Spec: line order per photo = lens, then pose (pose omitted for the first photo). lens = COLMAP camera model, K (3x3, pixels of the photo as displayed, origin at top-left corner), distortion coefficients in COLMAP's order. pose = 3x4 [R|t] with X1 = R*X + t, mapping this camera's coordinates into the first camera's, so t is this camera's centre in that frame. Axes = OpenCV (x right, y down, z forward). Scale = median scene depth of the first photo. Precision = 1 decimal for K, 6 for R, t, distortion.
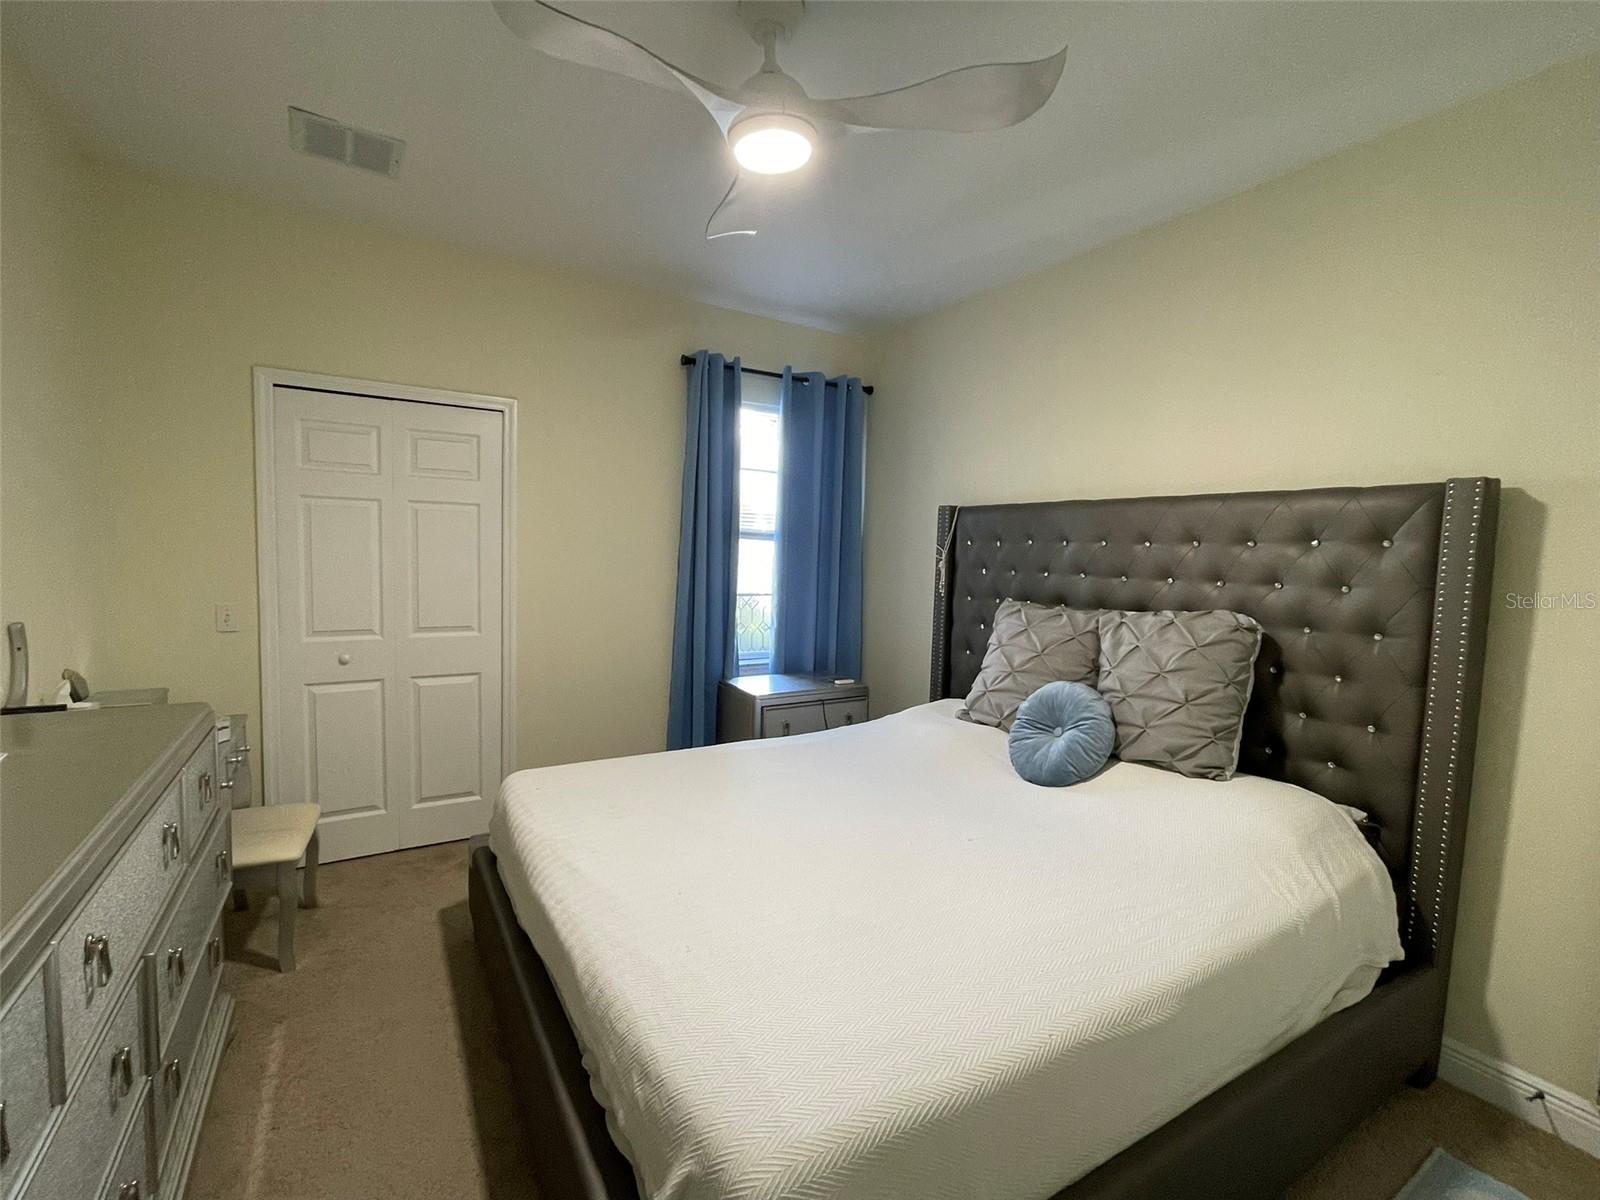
lens RADIAL K [[692.8, 0, 805.6], [0, 692.8, 600.9], [0, 0, 1]] dist [0.000726, 0.000019]
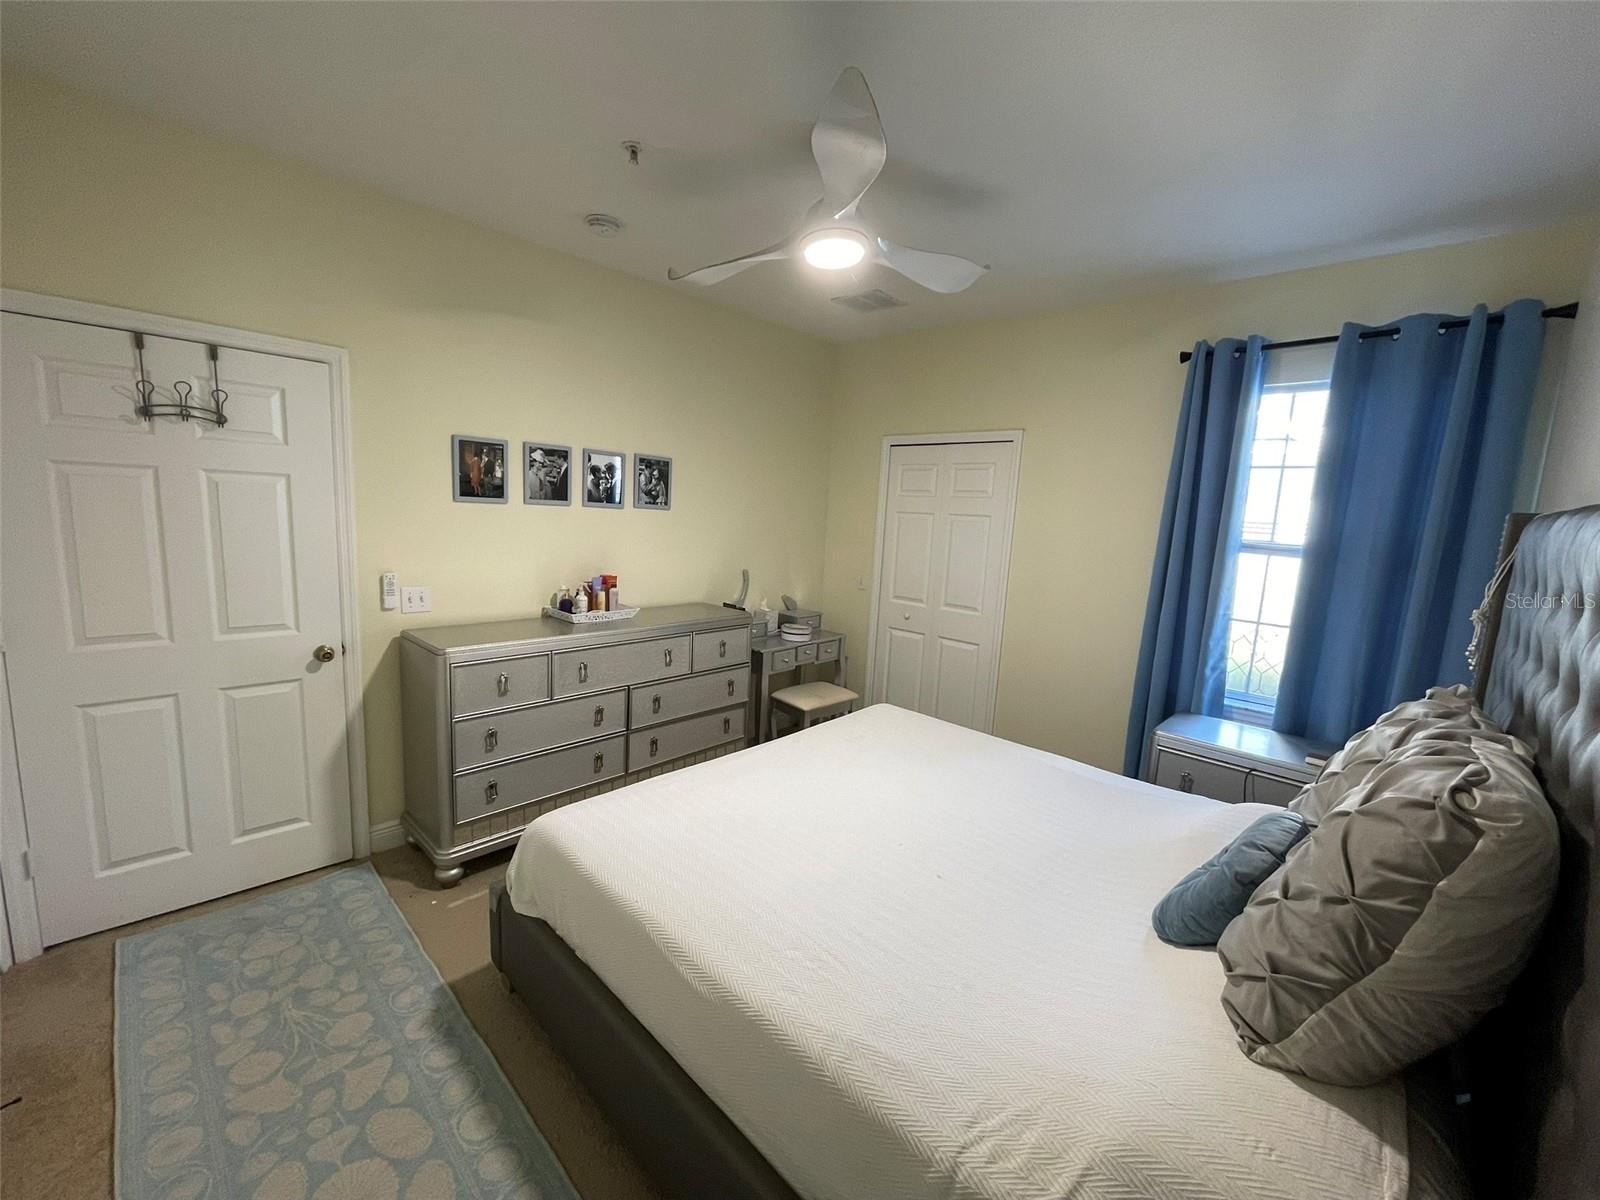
lens RADIAL K [[650.5, 0, 800.0], [0, 650.5, 600.0], [0, 0, 1]] dist [0.000313, -0.000122]
pose [[0.246254, 0.120079, -0.961738, 0.777430], [-0.121476, 0.988295, 0.092290, -0.063864], [0.961563, 0.094101, 0.257958, 0.436930]]
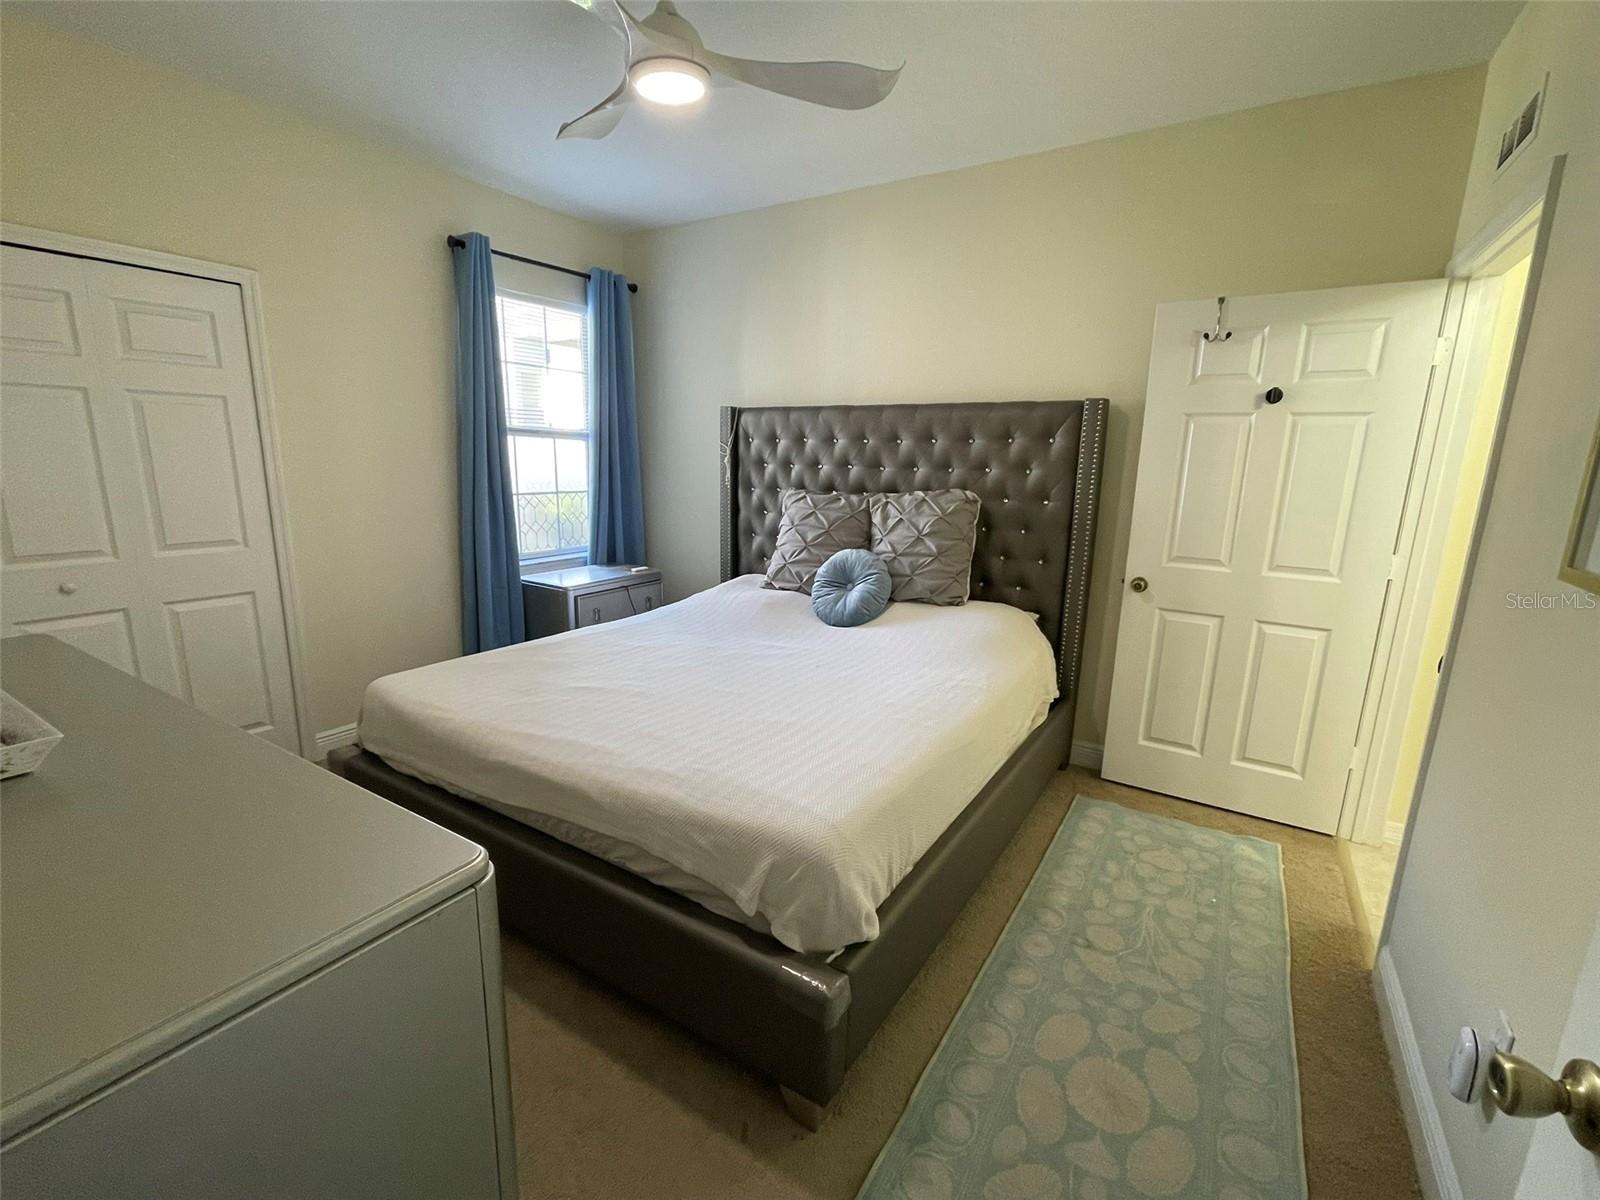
lens RADIAL K [[692.8, 0, 805.6], [0, 692.8, 600.9], [0, 0, 1]] dist [0.000726, 0.000019]
pose [[0.899796, -0.102753, 0.424039, -0.260783], [0.040043, 0.987220, 0.154253, 0.007609], [-0.434470, -0.121817, 0.892411, -0.135091]]
